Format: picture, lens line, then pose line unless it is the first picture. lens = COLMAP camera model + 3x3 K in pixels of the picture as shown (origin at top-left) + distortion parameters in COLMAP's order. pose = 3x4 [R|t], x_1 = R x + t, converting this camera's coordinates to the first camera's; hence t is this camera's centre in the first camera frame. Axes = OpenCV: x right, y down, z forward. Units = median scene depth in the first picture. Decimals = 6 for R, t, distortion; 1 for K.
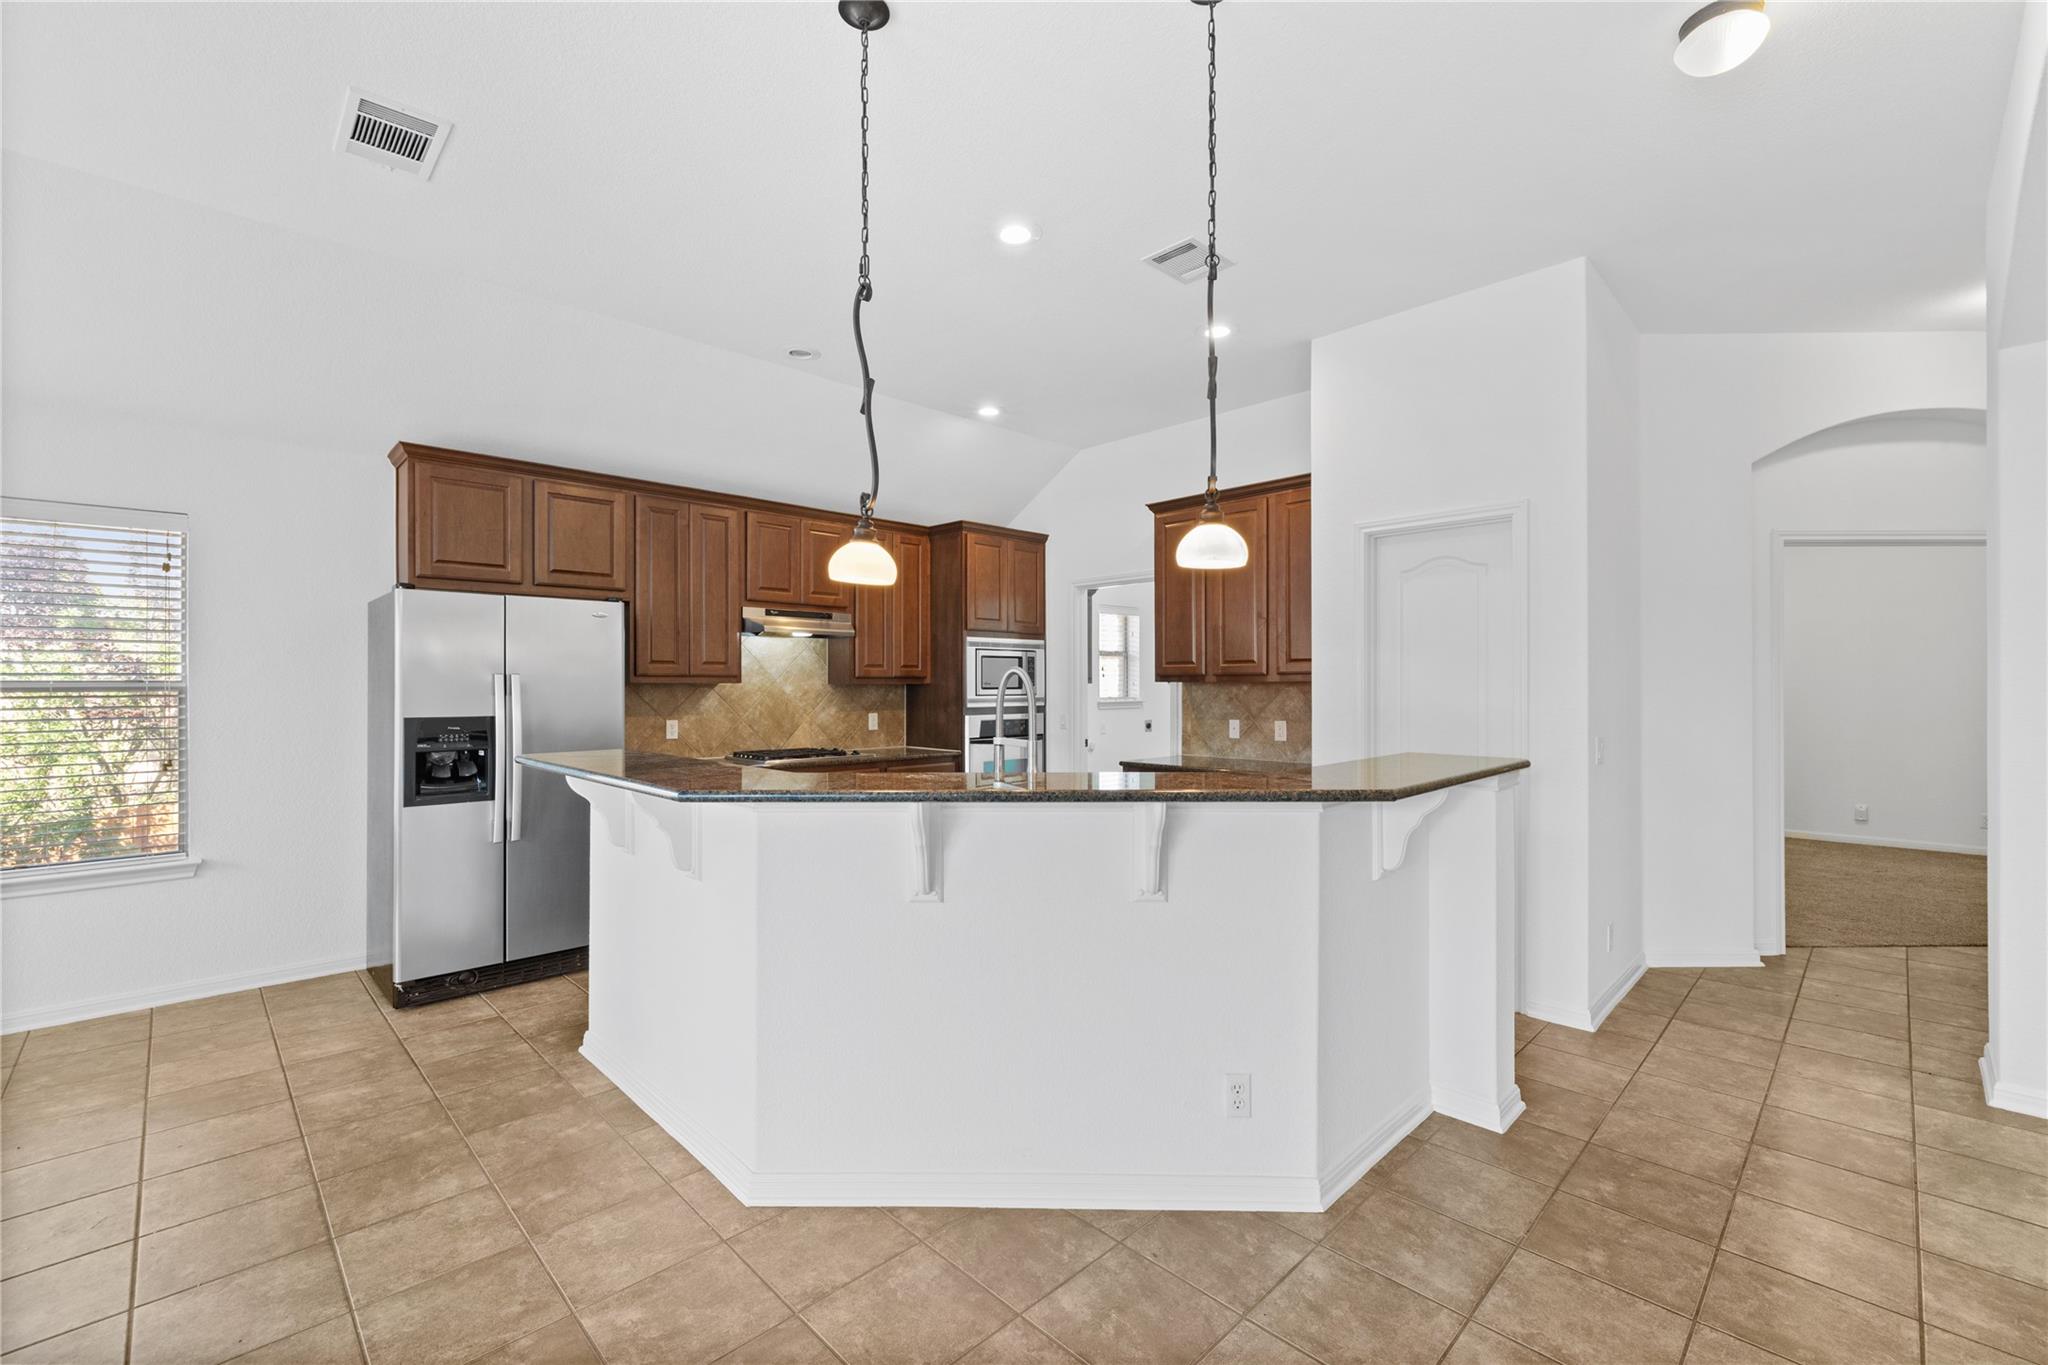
lens RADIAL K [[863.1, 0, 1024.0], [0, 863.1, 682.5], [0, 0, 1]] dist [-0.001287, 0.000076]
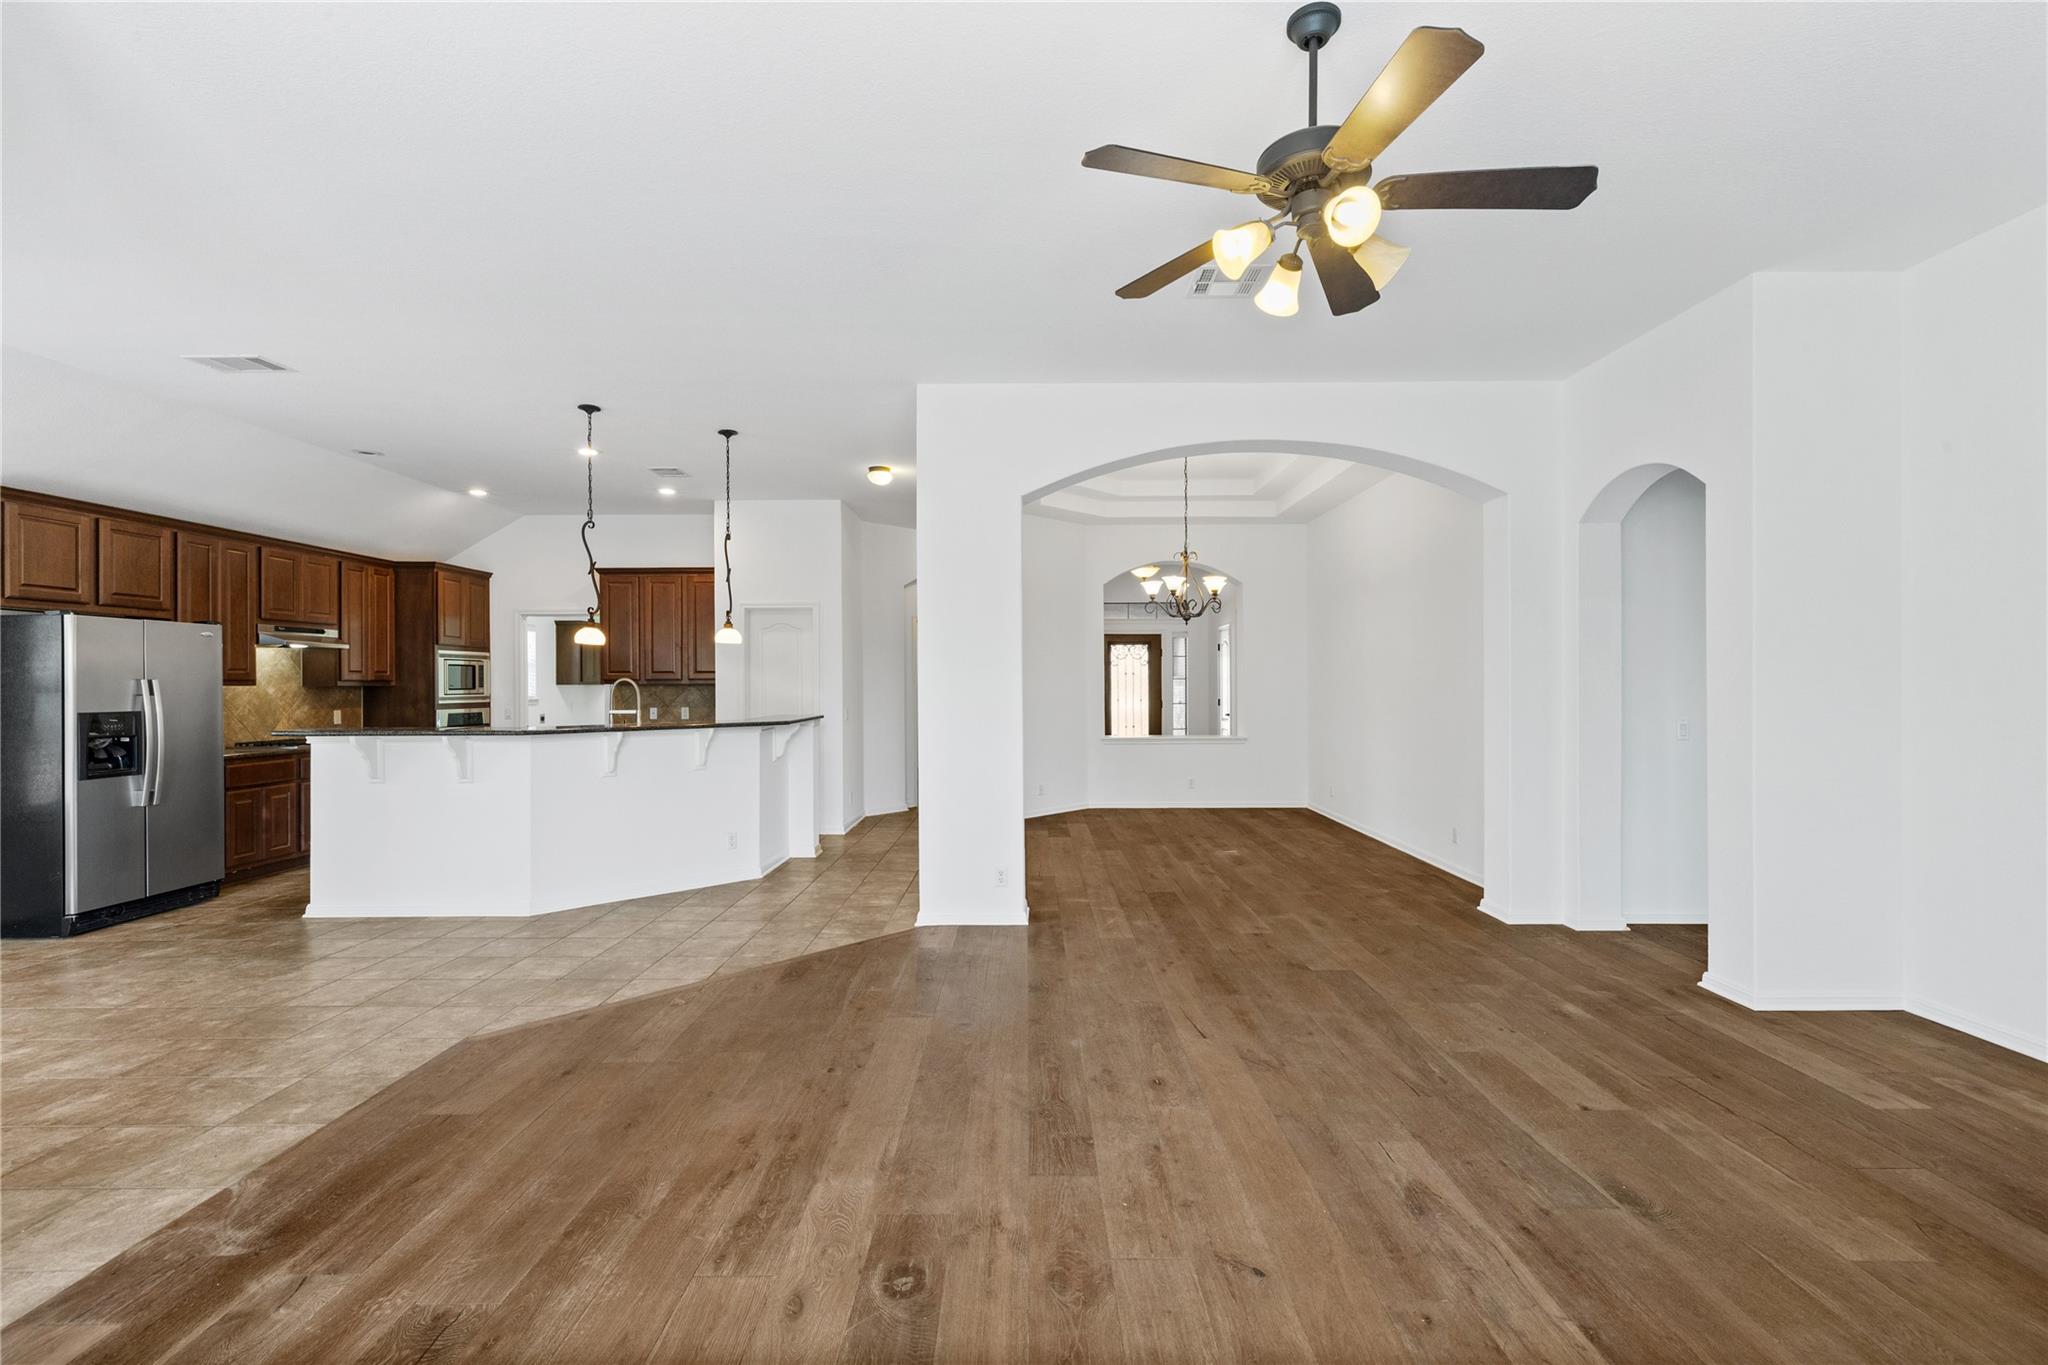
lens RADIAL K [[888.4, 0, 1025.2], [0, 888.4, 676.3], [0, 0, 1]] dist [-0.000350, 0.000315]
pose [[0.704546, 0.004160, 0.709646, -0.497543], [0.001312, 0.999973, -0.007164, -0.002678], [-0.709657, 0.005978, 0.704522, -0.739166]]
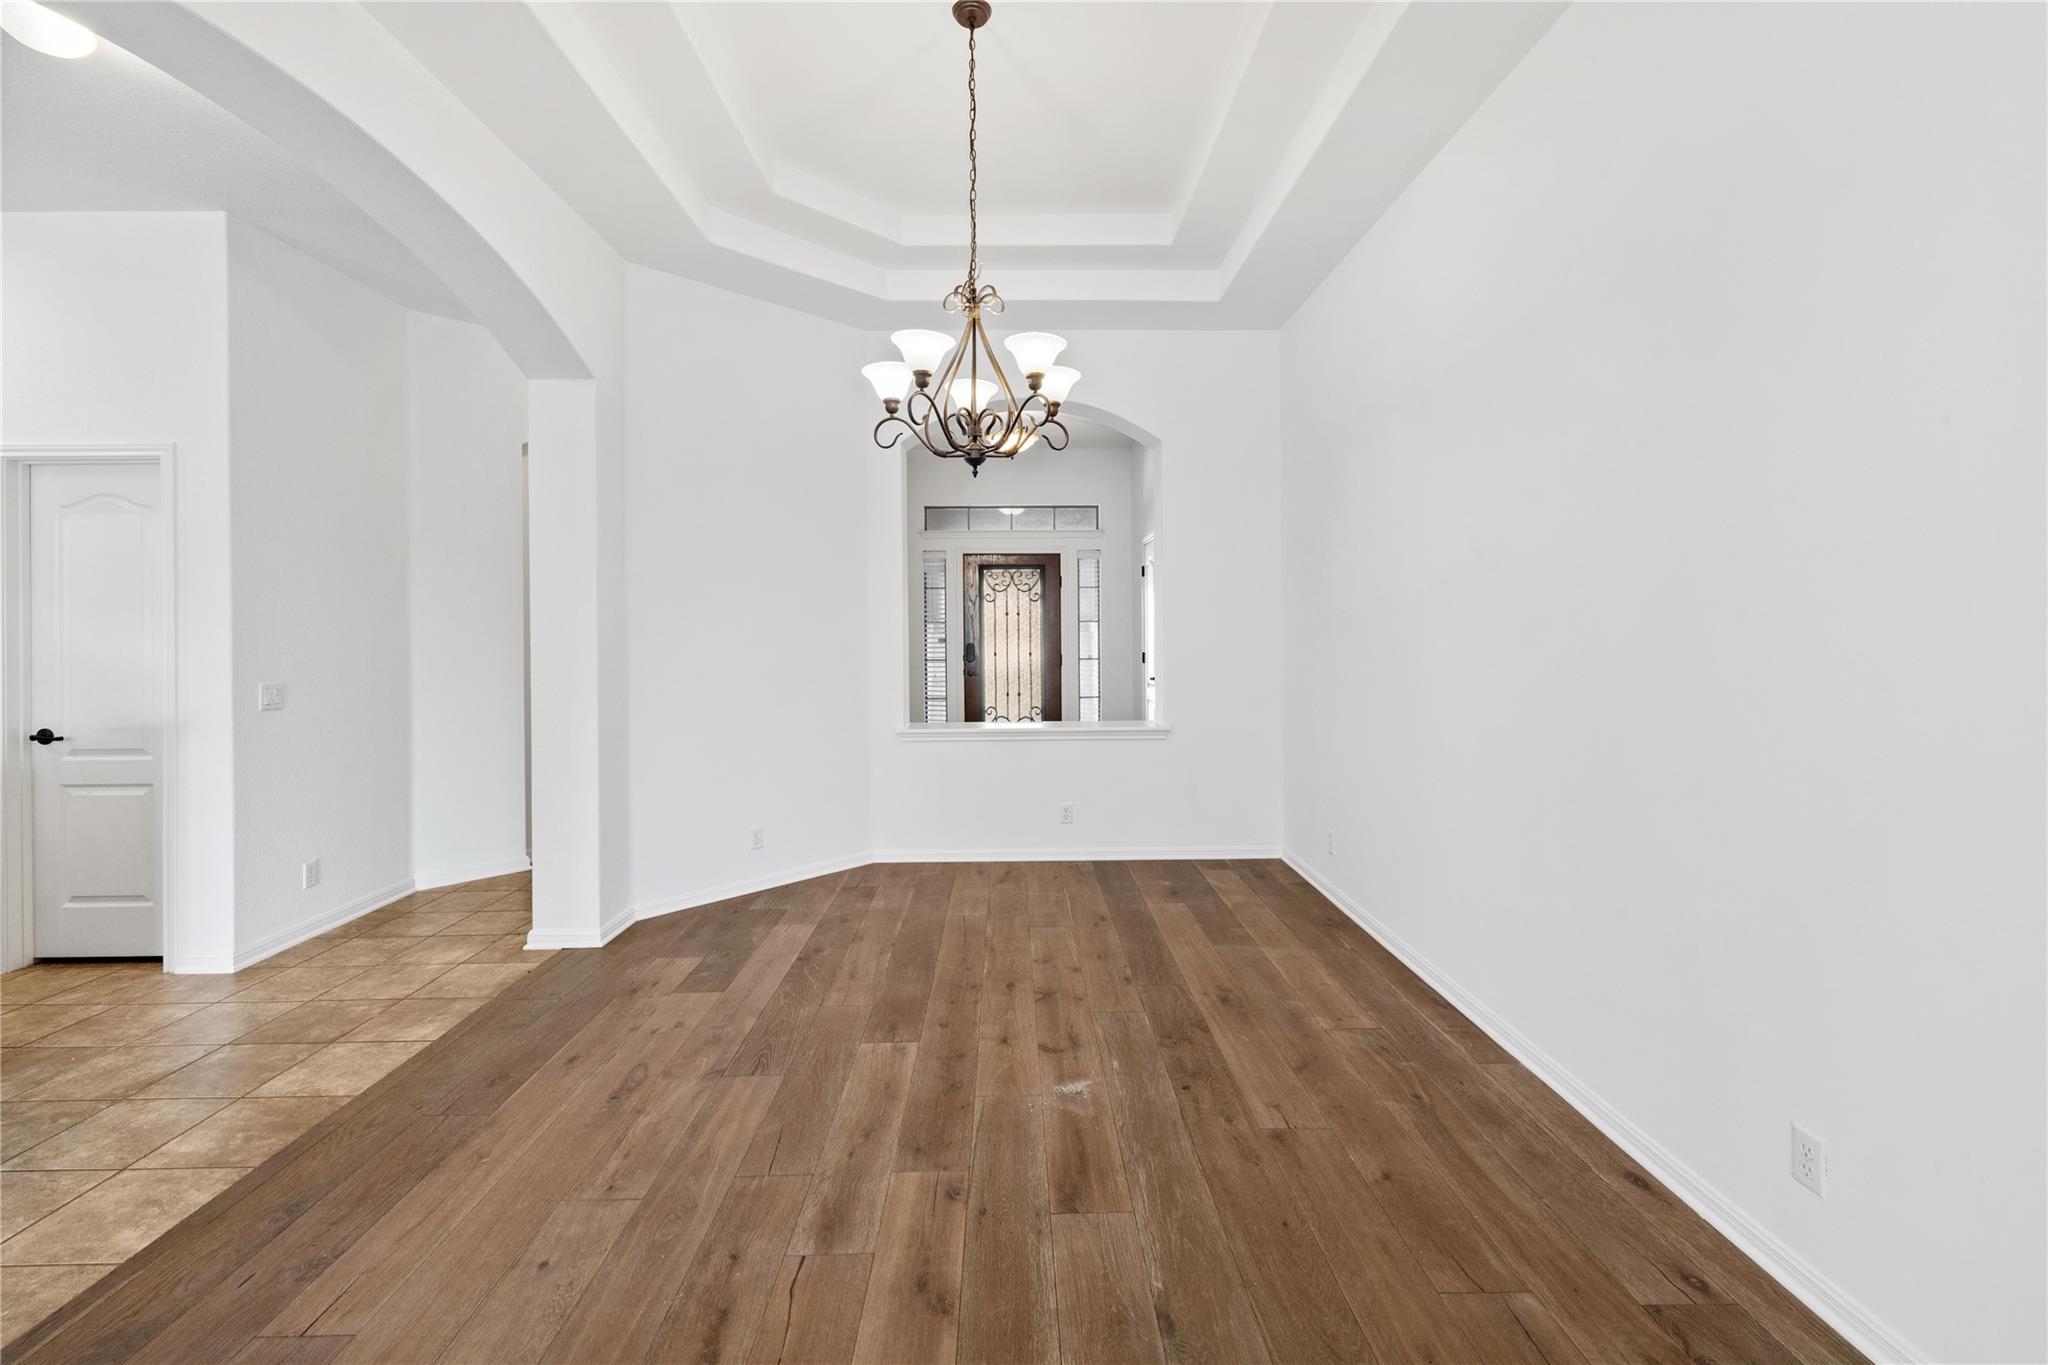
lens RADIAL K [[872.0, 0, 1026.0], [0, 872.0, 633.6], [0, 0, 1]] dist [0.000362, 0.000097]
pose [[0.688757, -0.006206, 0.724966, 0.397029], [0.005207, 0.999980, 0.003614, 0.002793], [-0.724974, 0.001285, 0.688775, -0.280445]]
